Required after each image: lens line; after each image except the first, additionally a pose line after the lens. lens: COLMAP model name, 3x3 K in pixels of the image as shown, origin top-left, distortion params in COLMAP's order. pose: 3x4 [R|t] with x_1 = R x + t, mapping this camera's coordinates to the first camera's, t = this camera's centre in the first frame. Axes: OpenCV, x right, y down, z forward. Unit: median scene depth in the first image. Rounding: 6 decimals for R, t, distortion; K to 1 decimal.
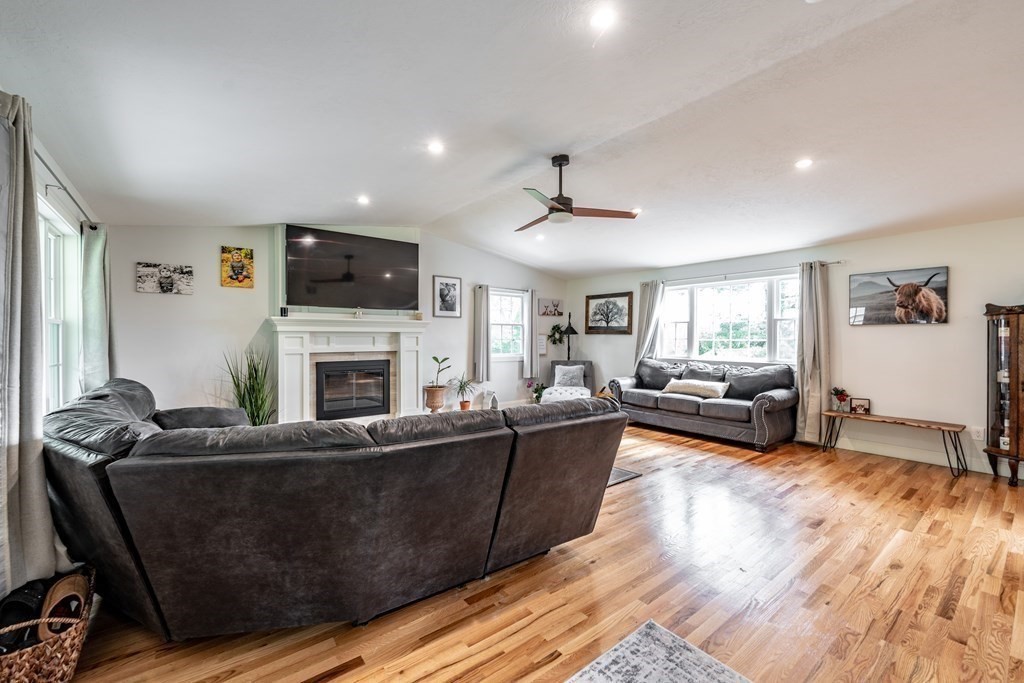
lens RADIAL K [[419.8, 0, 512.5], [0, 419.8, 341.1], [0, 0, 1]] dist [-0.000999, -0.000768]
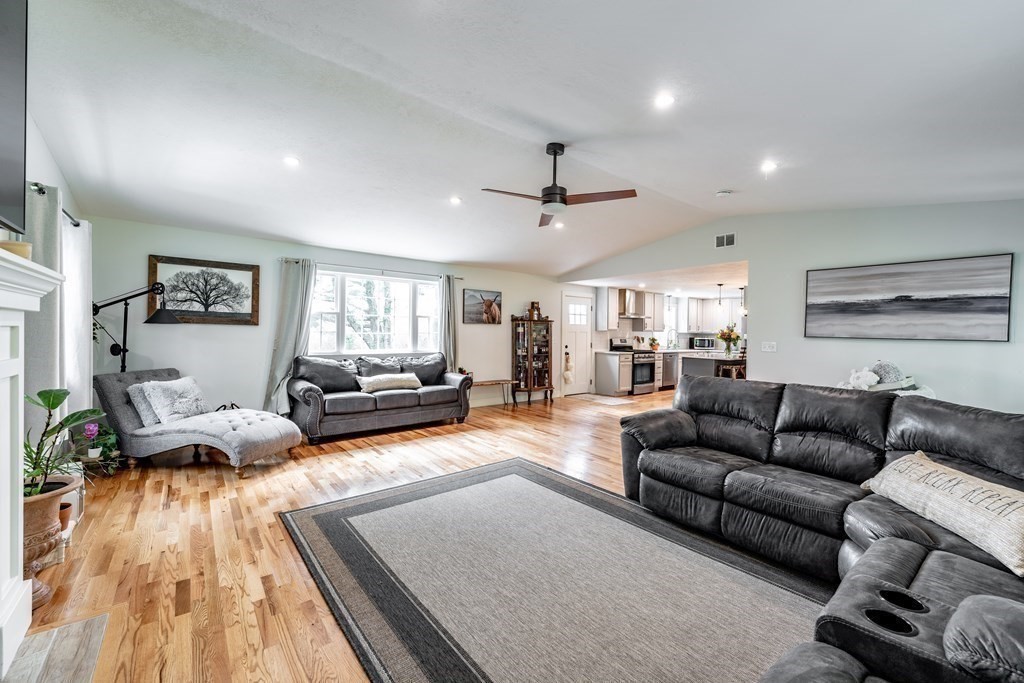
lens RADIAL K [[419.8, 0, 511.8], [0, 419.8, 335.5], [0, 0, 1]] dist [-0.000999, -0.000768]
pose [[-0.005109, -0.006681, 0.999965, -0.555464], [-0.002852, 0.999974, 0.006666, -0.005055], [-0.999983, -0.002818, -0.005128, 0.720012]]
